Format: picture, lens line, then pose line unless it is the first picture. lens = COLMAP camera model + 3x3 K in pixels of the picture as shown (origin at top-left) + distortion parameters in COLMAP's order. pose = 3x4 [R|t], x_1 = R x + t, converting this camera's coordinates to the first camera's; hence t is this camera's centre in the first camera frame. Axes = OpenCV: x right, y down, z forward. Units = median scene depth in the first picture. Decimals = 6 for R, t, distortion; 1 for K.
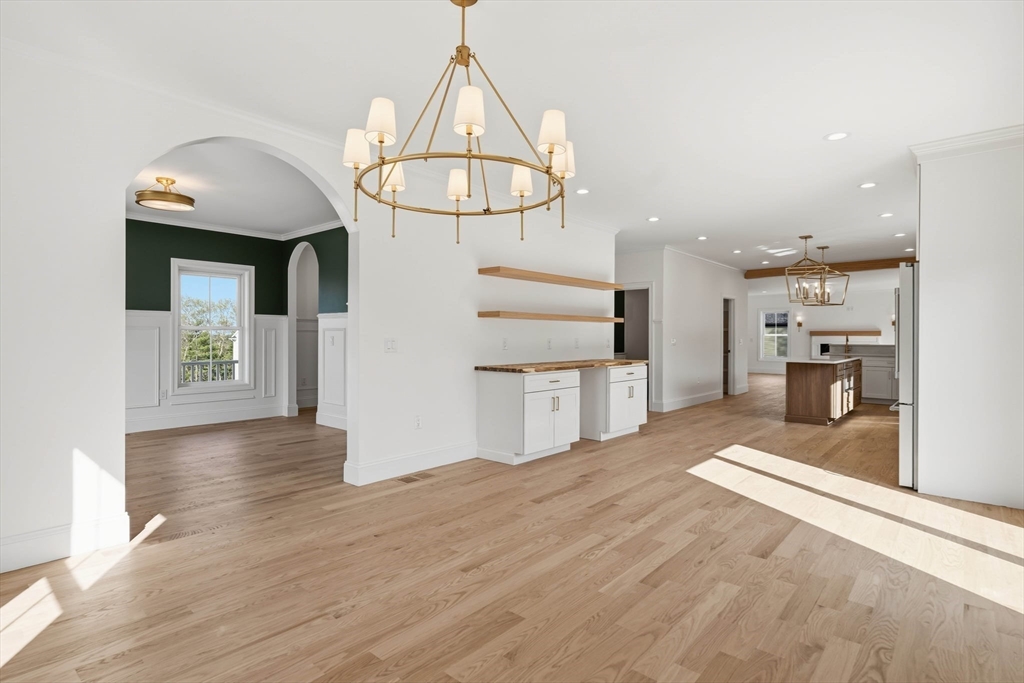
lens RADIAL K [[506.8, 0, 510.9], [0, 506.8, 336.5], [0, 0, 1]] dist [-0.002049, -0.000098]
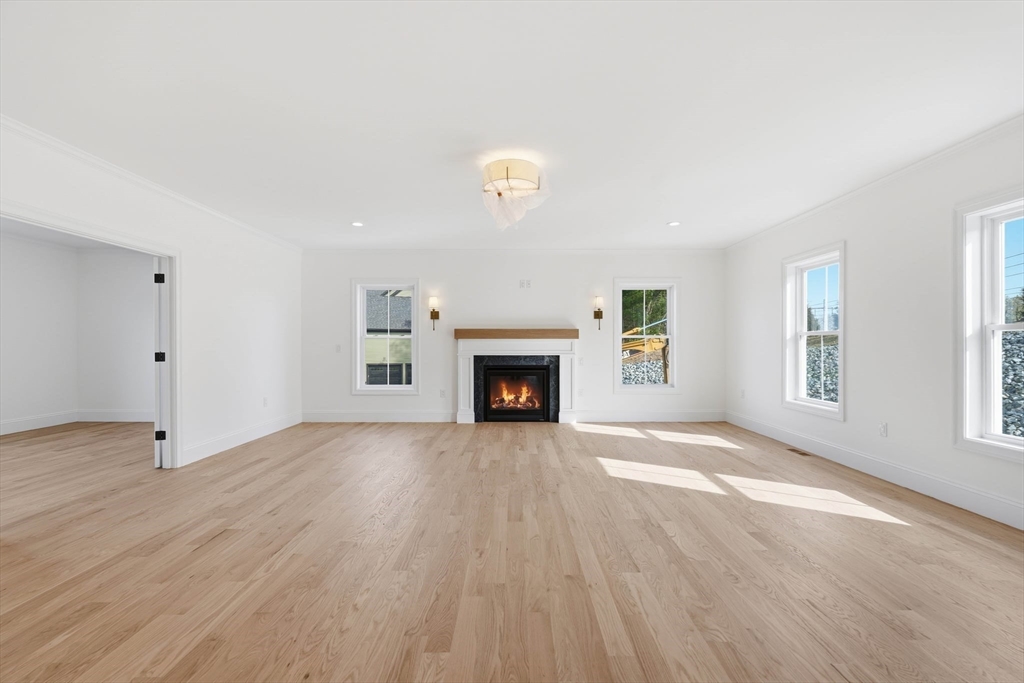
lens RADIAL K [[506.8, 0, 512.2], [0, 506.8, 344.4], [0, 0, 1]] dist [-0.002049, -0.000098]
pose [[0.750999, 0.001773, 0.660301, 0.361266], [-0.000389, 0.999997, -0.002242, 0.005488], [-0.660304, 0.001427, 0.750997, 0.690782]]
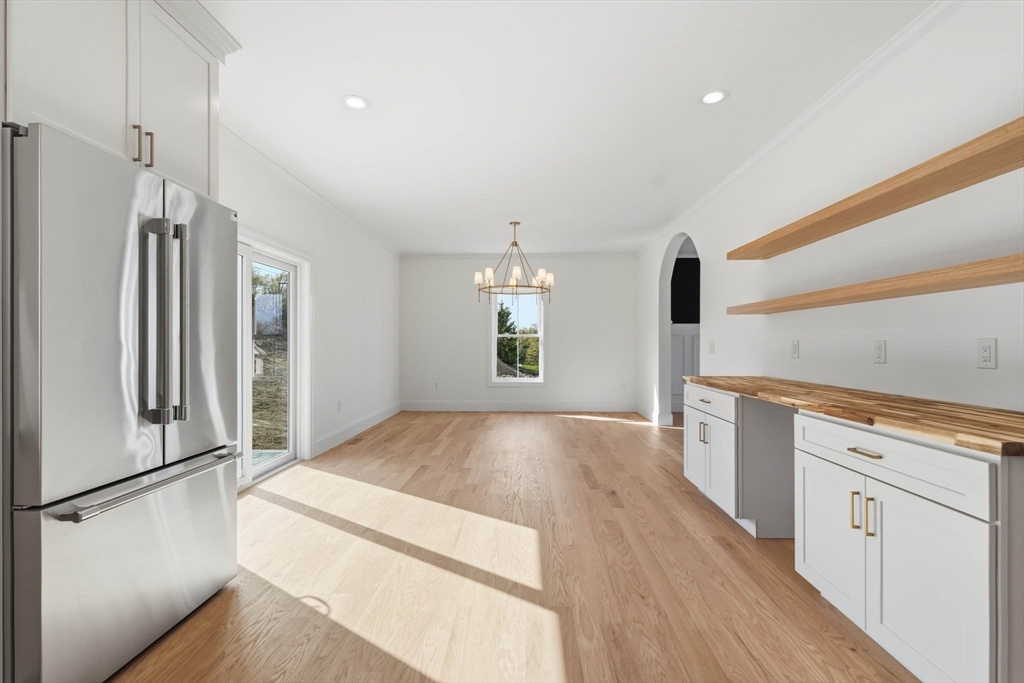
lens RADIAL K [[506.8, 0, 512.6], [0, 506.8, 342.8], [0, 0, 1]] dist [-0.002049, -0.000098]
pose [[-0.777478, 0.000135, -0.628910, 0.841146], [0.001598, 0.999997, -0.001761, 0.012592], [0.628908, -0.002374, -0.777476, 1.583643]]
